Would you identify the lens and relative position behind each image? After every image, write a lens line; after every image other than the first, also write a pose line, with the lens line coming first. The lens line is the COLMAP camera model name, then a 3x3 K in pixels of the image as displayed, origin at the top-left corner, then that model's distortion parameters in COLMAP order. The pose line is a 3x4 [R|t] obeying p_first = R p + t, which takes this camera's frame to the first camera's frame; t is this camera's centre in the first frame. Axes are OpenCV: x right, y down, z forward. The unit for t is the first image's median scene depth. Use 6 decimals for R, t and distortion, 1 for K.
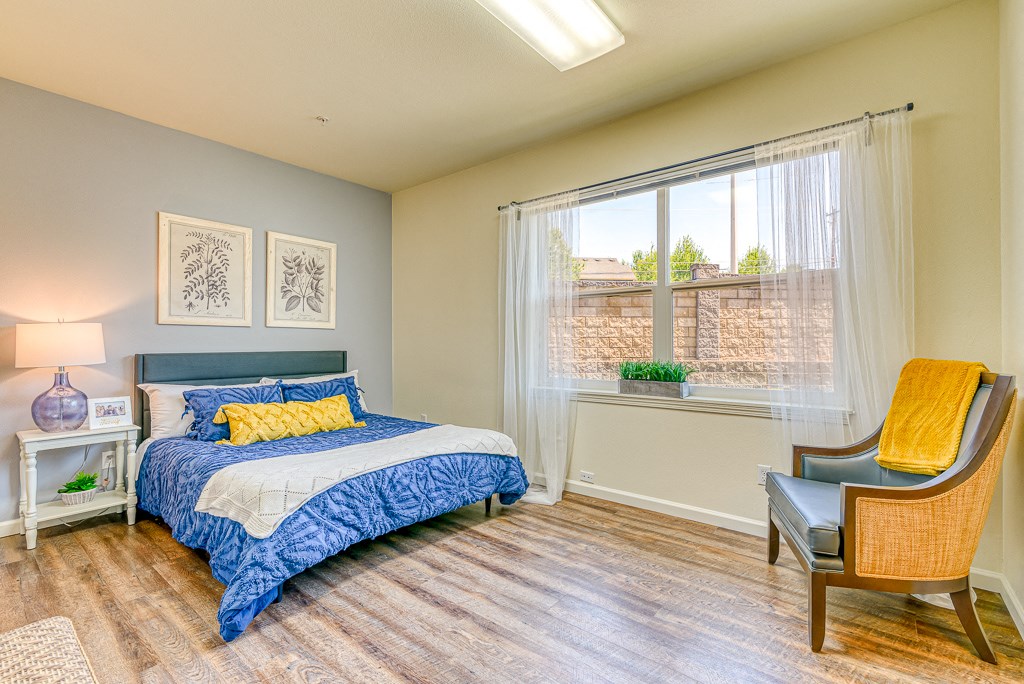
lens RADIAL K [[446.8, 0, 517.5], [0, 446.8, 338.6], [0, 0, 1]] dist [0.002936, -0.000017]
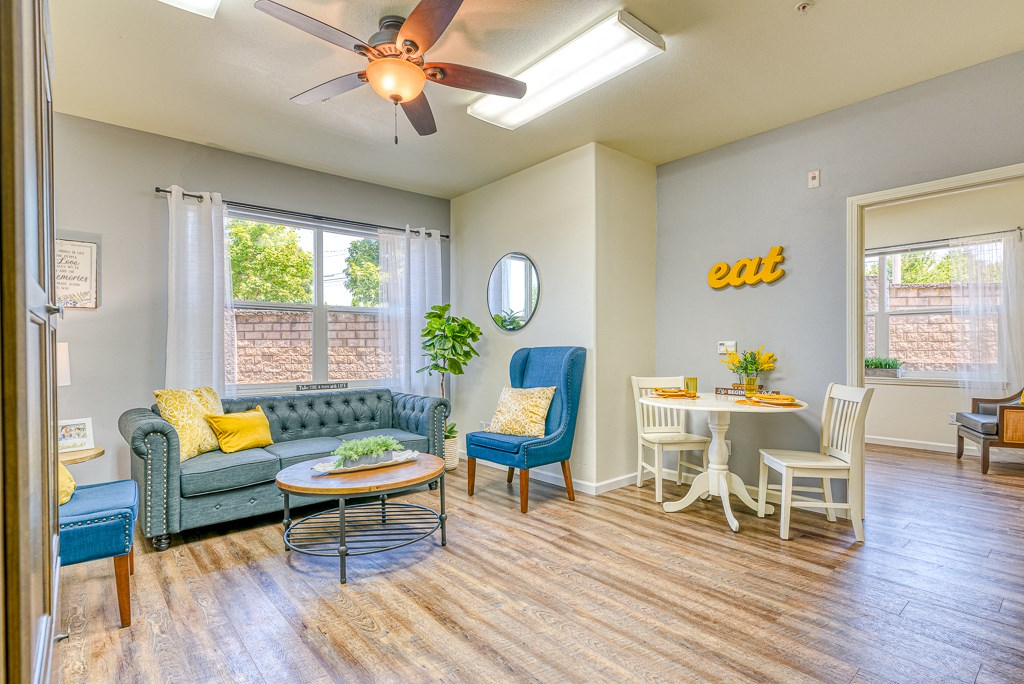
lens RADIAL K [[489.6, 0, 534.8], [0, 489.6, 353.5], [0, 0, 1]] dist [0.003312, 0.000562]
pose [[0.987540, -0.005128, -0.157285, -0.871045], [0.008062, 0.999805, 0.018023, -0.007464], [0.157162, -0.019067, 0.987389, -1.320331]]
